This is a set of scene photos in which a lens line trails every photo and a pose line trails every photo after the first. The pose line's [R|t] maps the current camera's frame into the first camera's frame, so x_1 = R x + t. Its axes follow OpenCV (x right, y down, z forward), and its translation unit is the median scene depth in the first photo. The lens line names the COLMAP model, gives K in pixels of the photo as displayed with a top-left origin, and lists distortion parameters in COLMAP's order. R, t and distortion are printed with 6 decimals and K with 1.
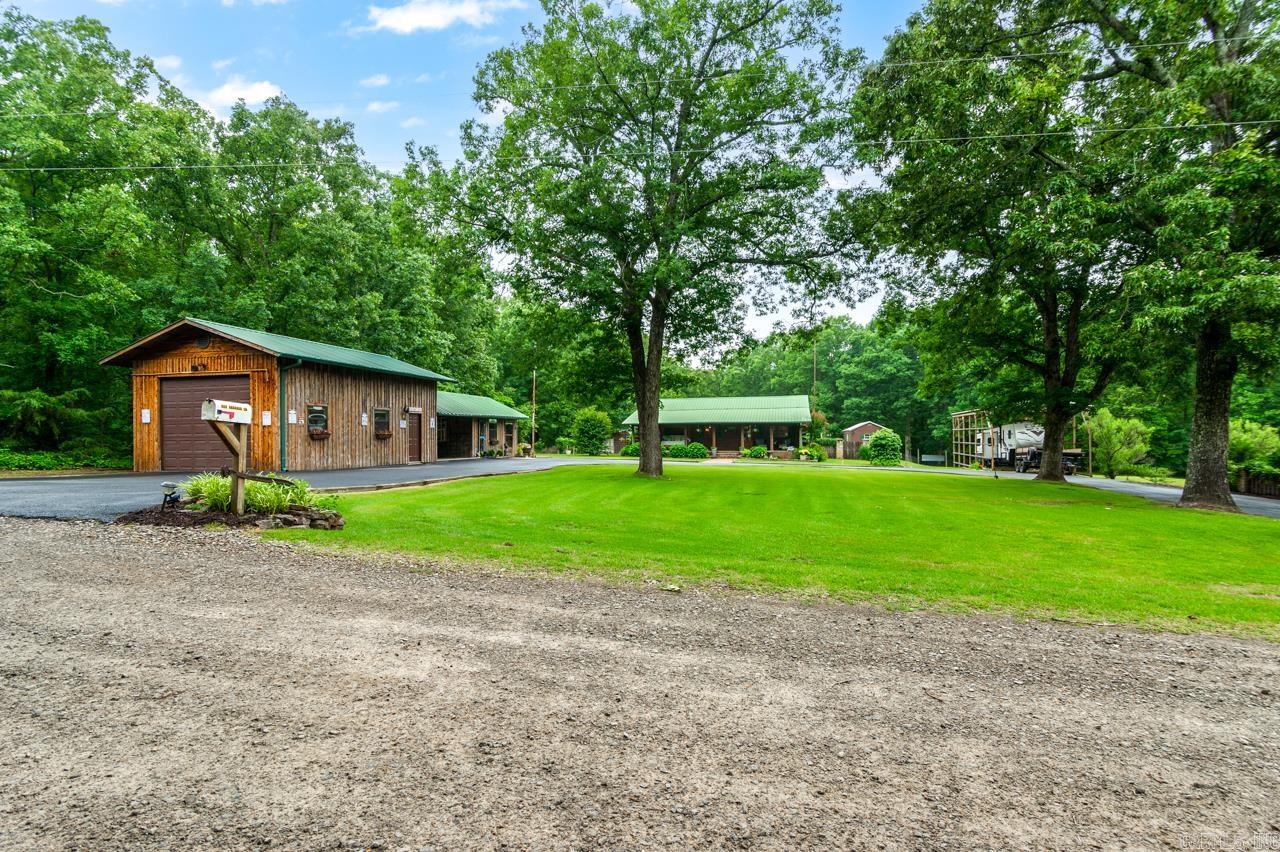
lens RADIAL K [[605.4, 0, 639.2], [0, 605.4, 424.1], [0, 0, 1]] dist [-0.003541, -0.000582]
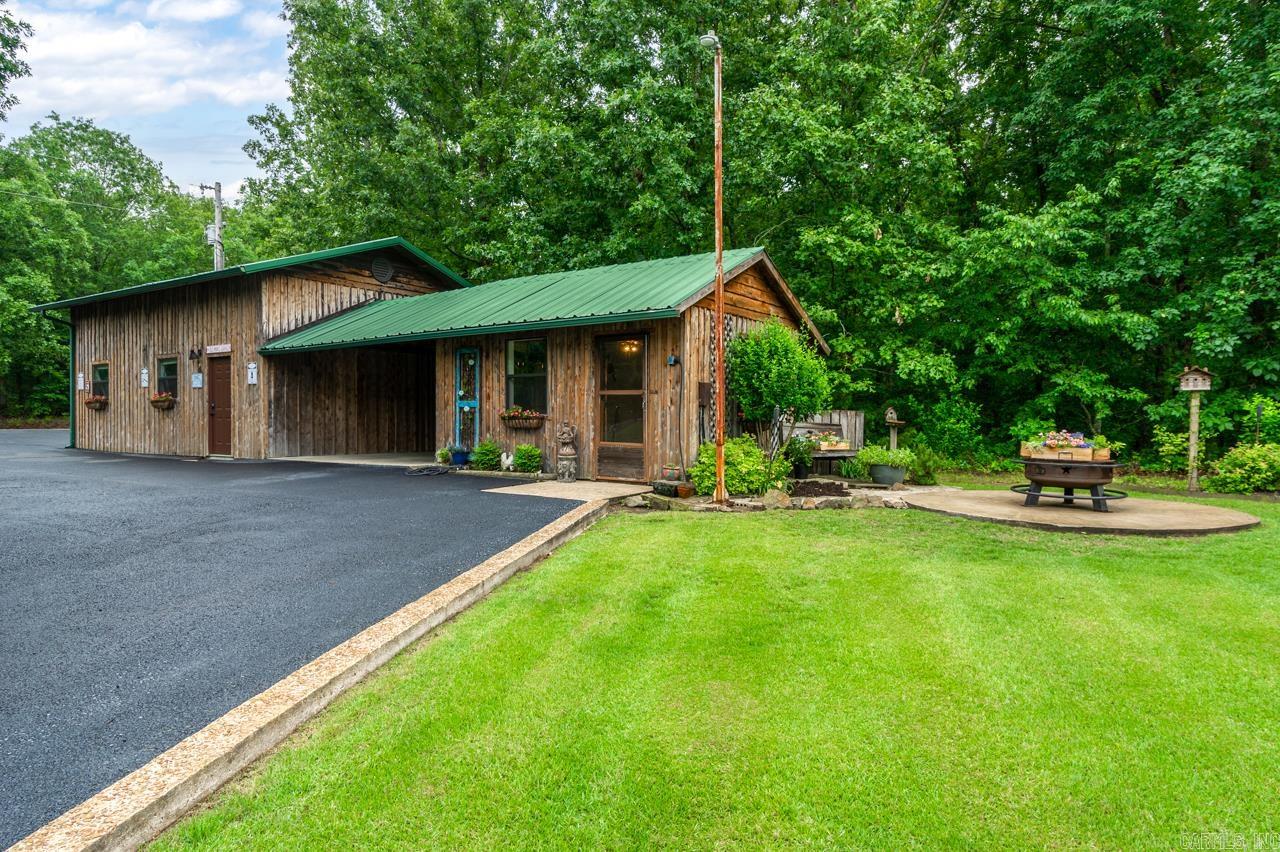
lens RADIAL K [[801.9, 0, 638.4], [0, 801.9, 424.5], [0, 0, 1]] dist [0.000084, 0.000359]
pose [[-0.386464, 0.010994, -0.922239, 0.078127], [0.018155, 0.999826, 0.004310, 0.032380], [0.922126, -0.015078, -0.386597, 1.254980]]
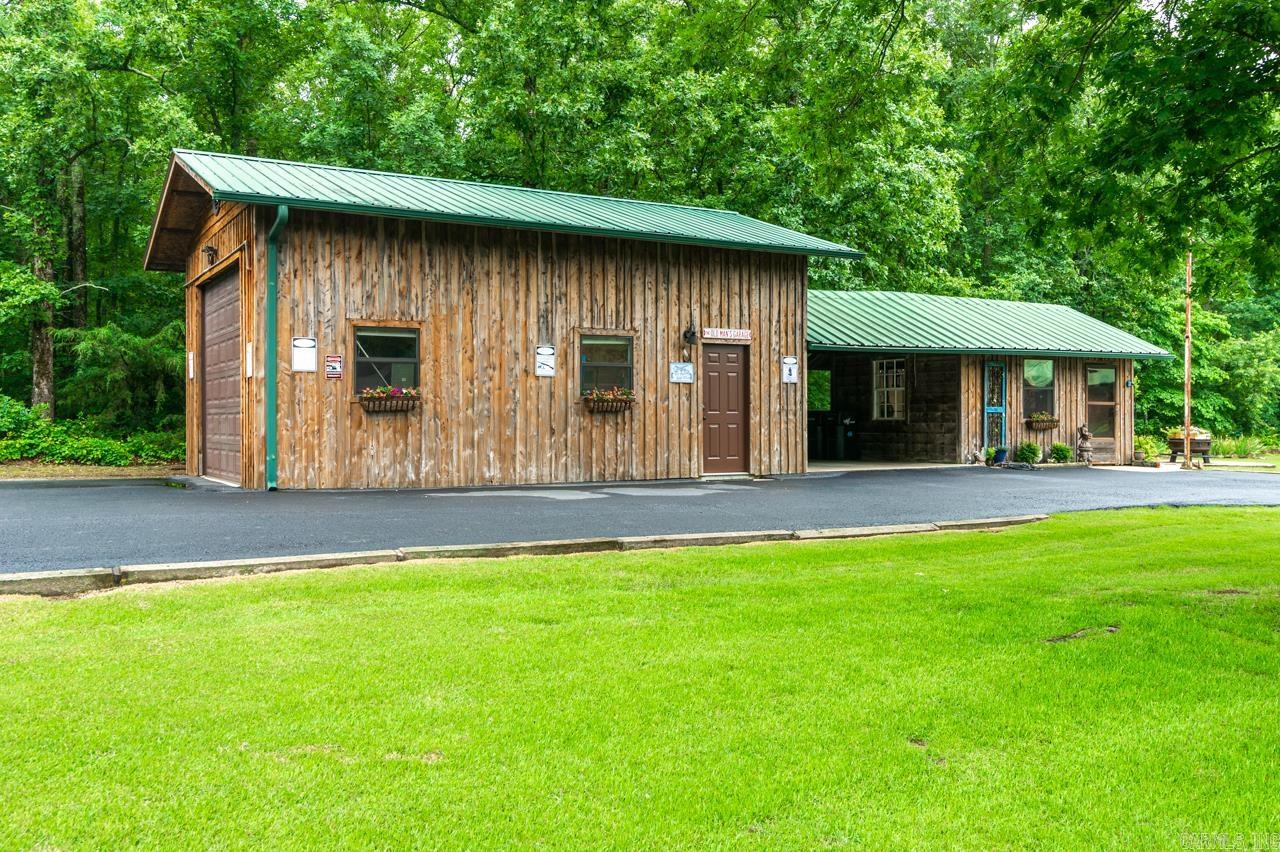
lens RADIAL K [[1110.6, 0, 634.5], [0, 1110.6, 419.3], [0, 0, 1]] dist [-0.008633, -0.002991]
pose [[0.705913, 0.005099, -0.708280, 0.061733], [0.014214, 0.999671, 0.021363, 0.010596], [0.708156, -0.025148, 0.705608, 0.379678]]
